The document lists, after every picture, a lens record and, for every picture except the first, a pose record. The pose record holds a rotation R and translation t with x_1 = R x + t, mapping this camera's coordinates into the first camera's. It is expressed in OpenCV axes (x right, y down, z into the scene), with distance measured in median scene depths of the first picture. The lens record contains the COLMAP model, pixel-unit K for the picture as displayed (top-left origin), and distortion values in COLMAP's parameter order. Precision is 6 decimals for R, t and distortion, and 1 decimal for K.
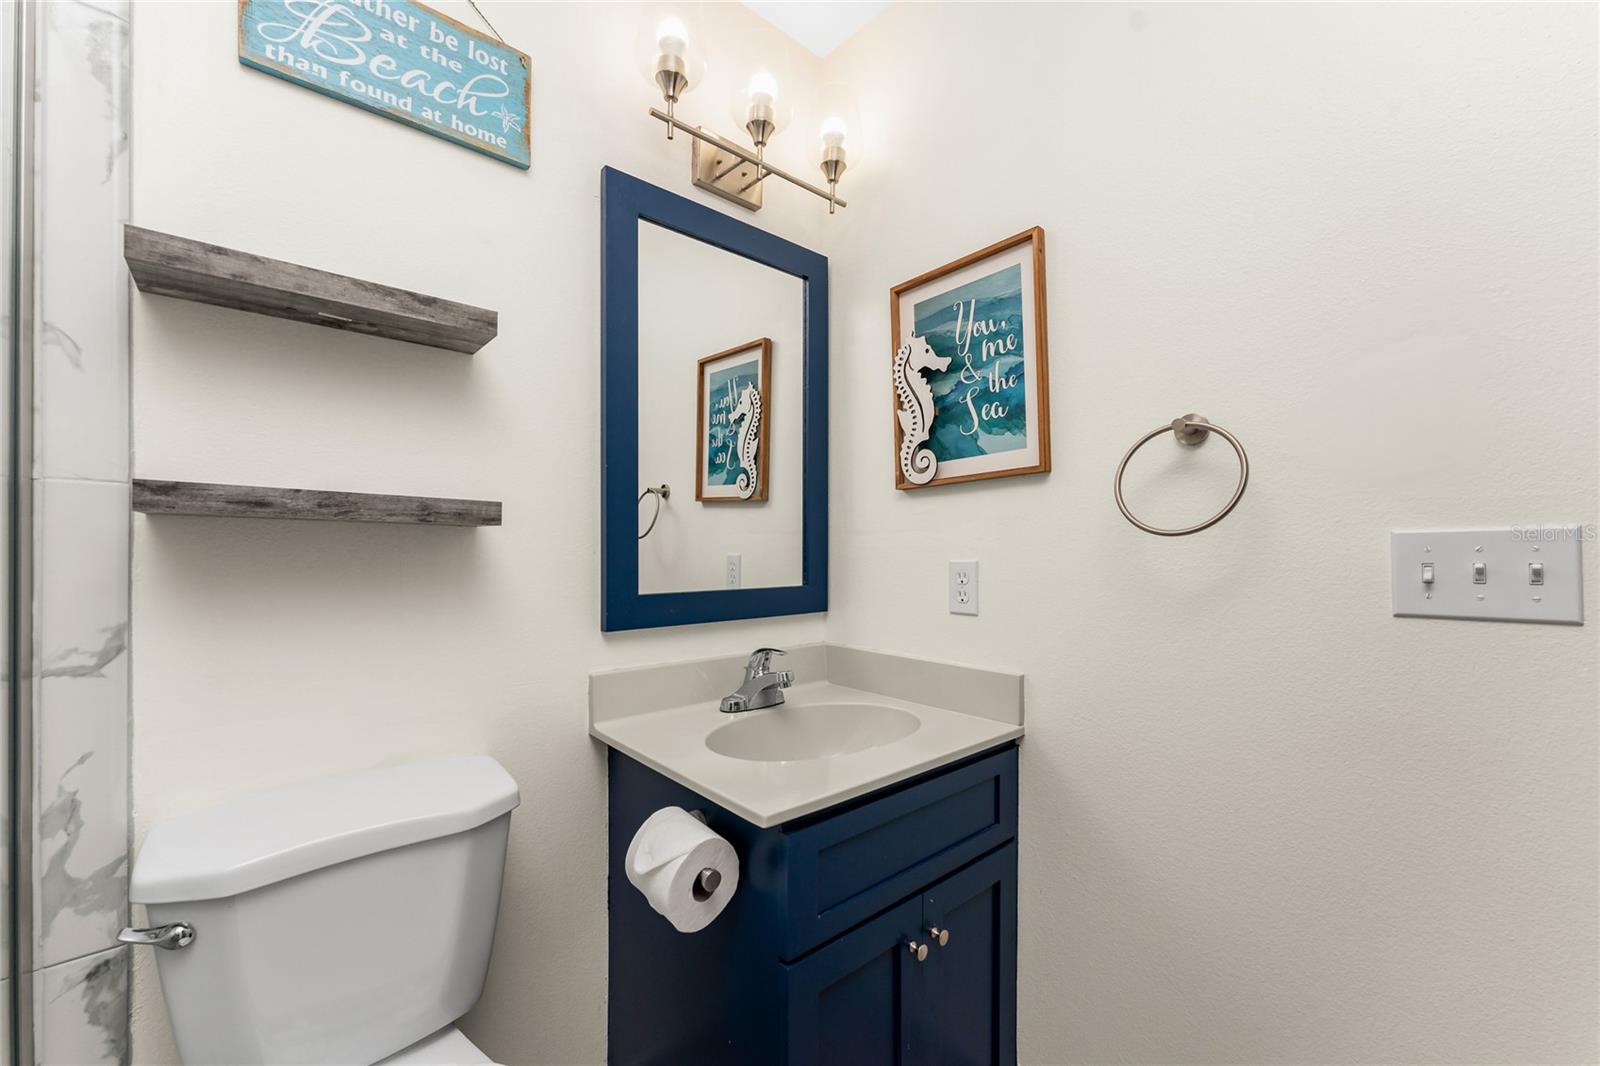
lens RADIAL K [[637.5, 0, 801.6], [0, 637.5, 537.6], [0, 0, 1]] dist [0.000596, -0.000079]
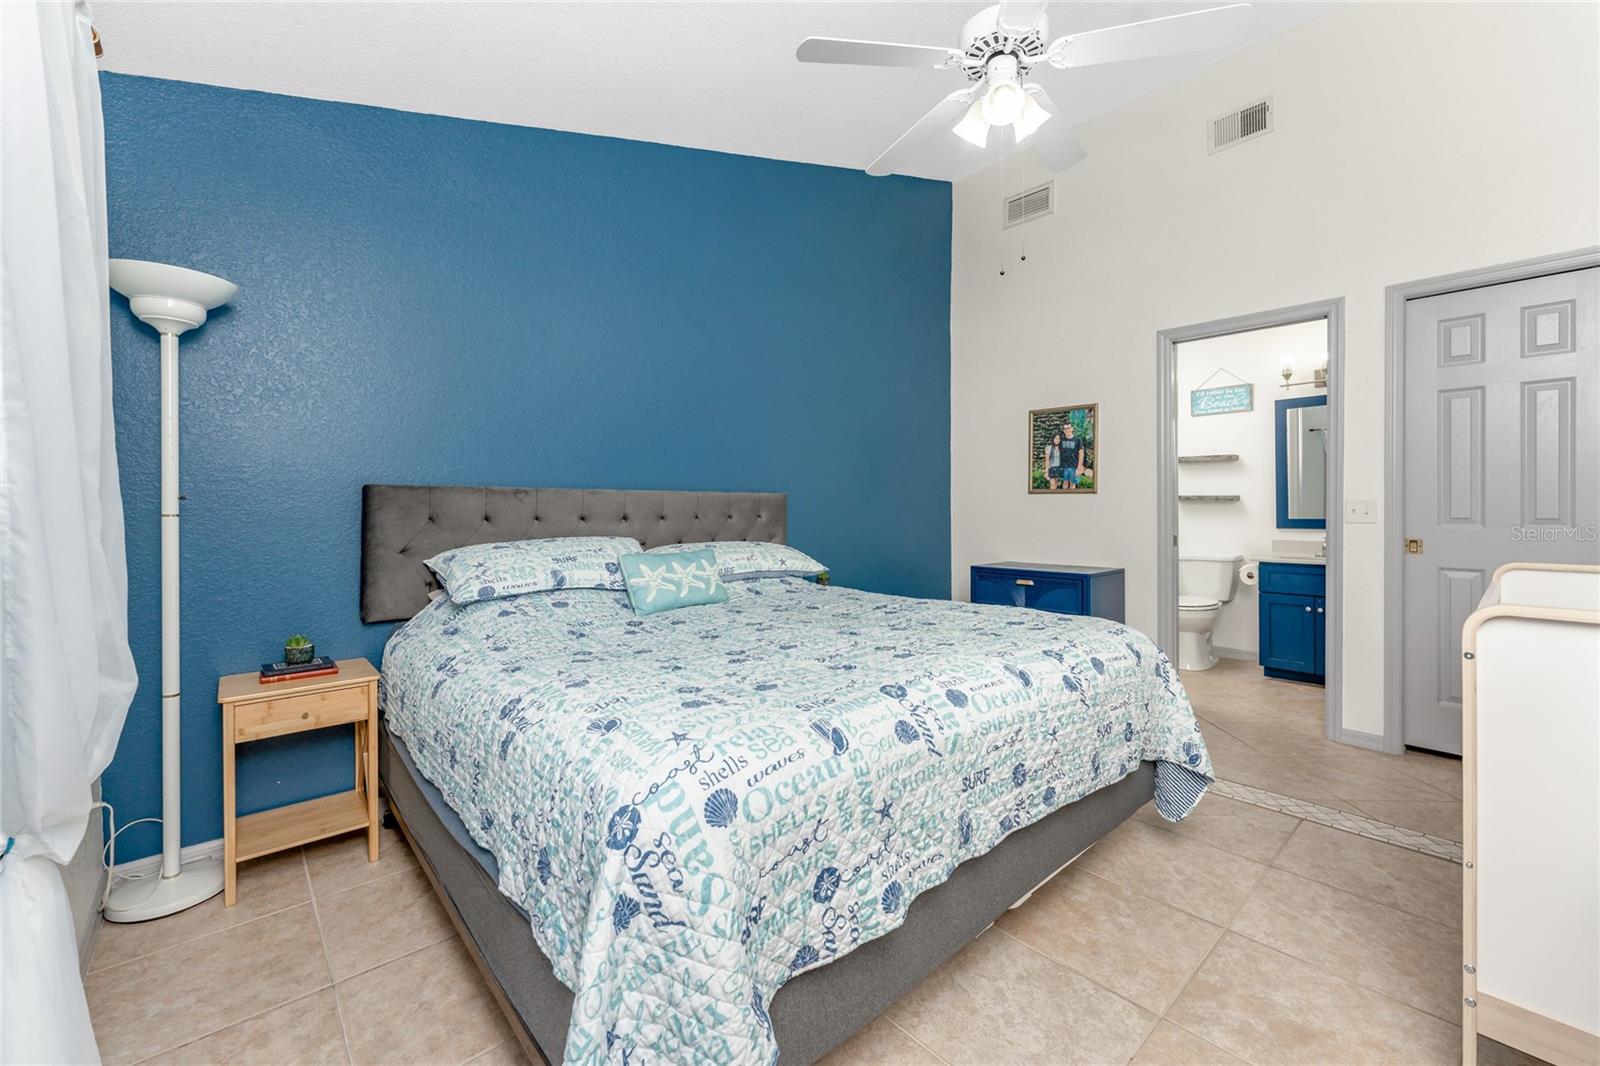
lens RADIAL K [[647.5, 0, 799.9], [0, 647.5, 499.1], [0, 0, 1]] dist [0.000347, -0.000001]
pose [[0.013039, -0.016225, -0.999783, 3.880538], [0.013623, 0.999778, -0.016047, 0.001188], [0.999822, -0.013411, 0.013257, -2.051988]]
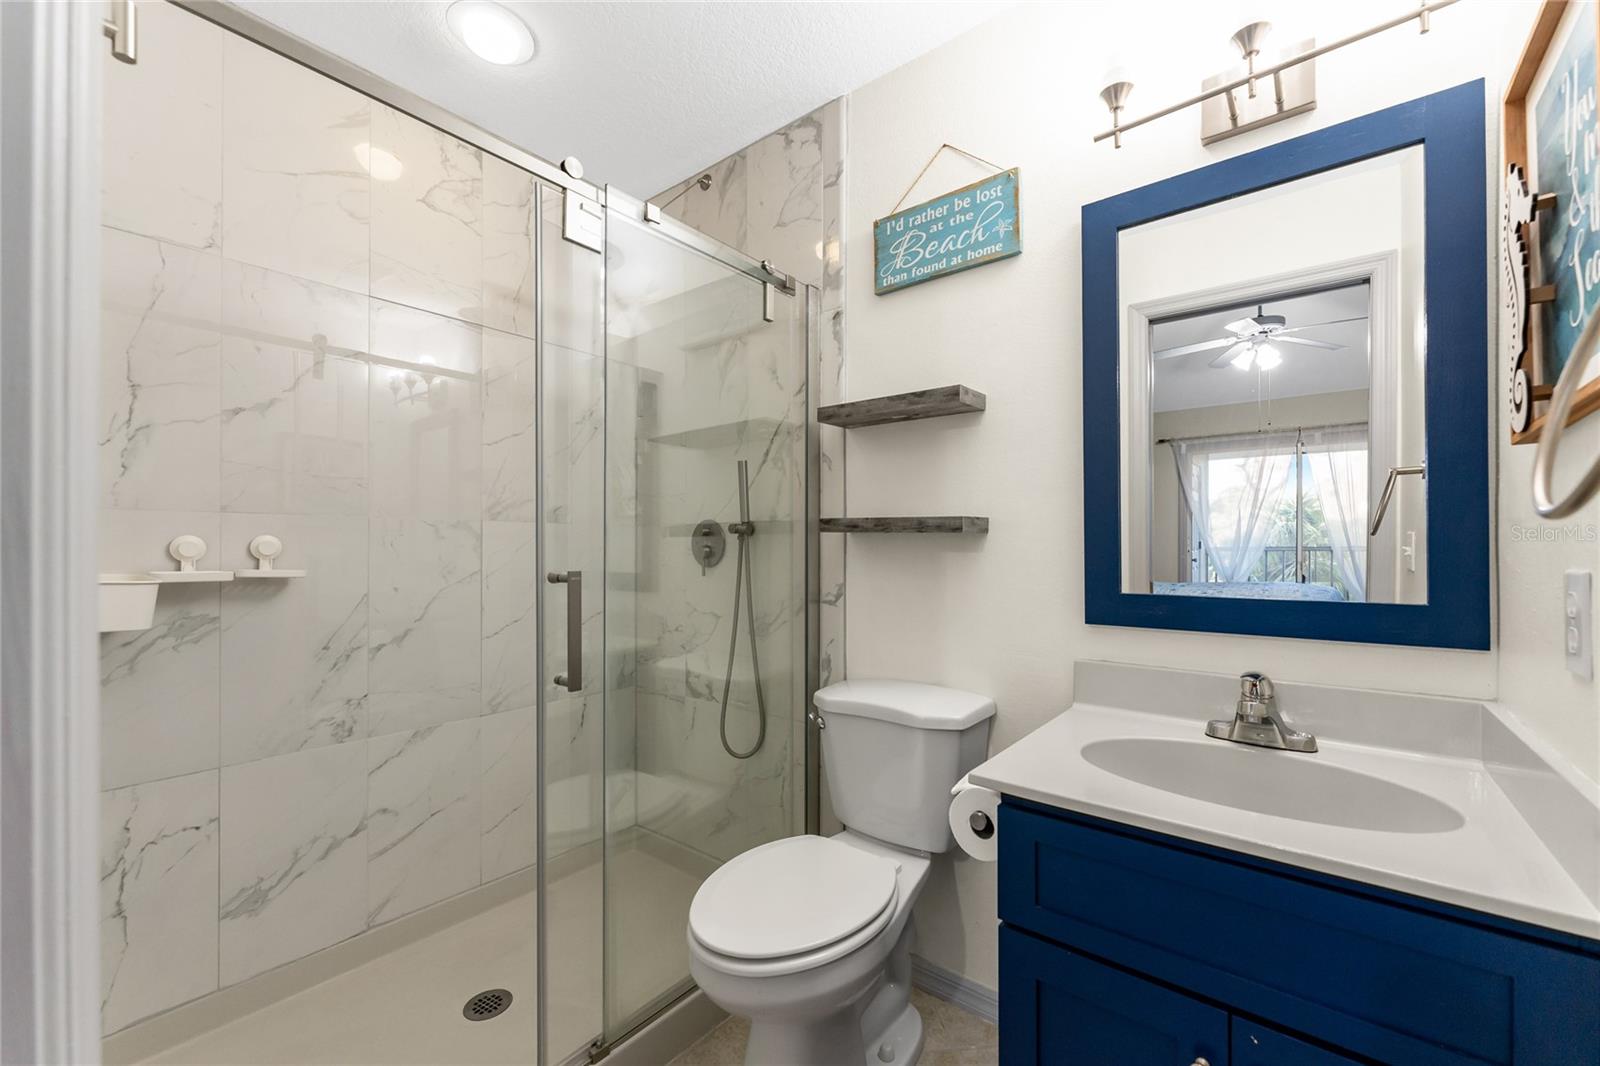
lens RADIAL K [[637.5, 0, 801.6], [0, 637.5, 537.6], [0, 0, 1]] dist [0.000596, -0.000079]
pose [[0.176839, -0.020379, -0.984029, 0.805740], [0.014901, 0.999726, -0.018027, 0.011960], [0.984127, -0.011475, 0.177094, 0.360514]]
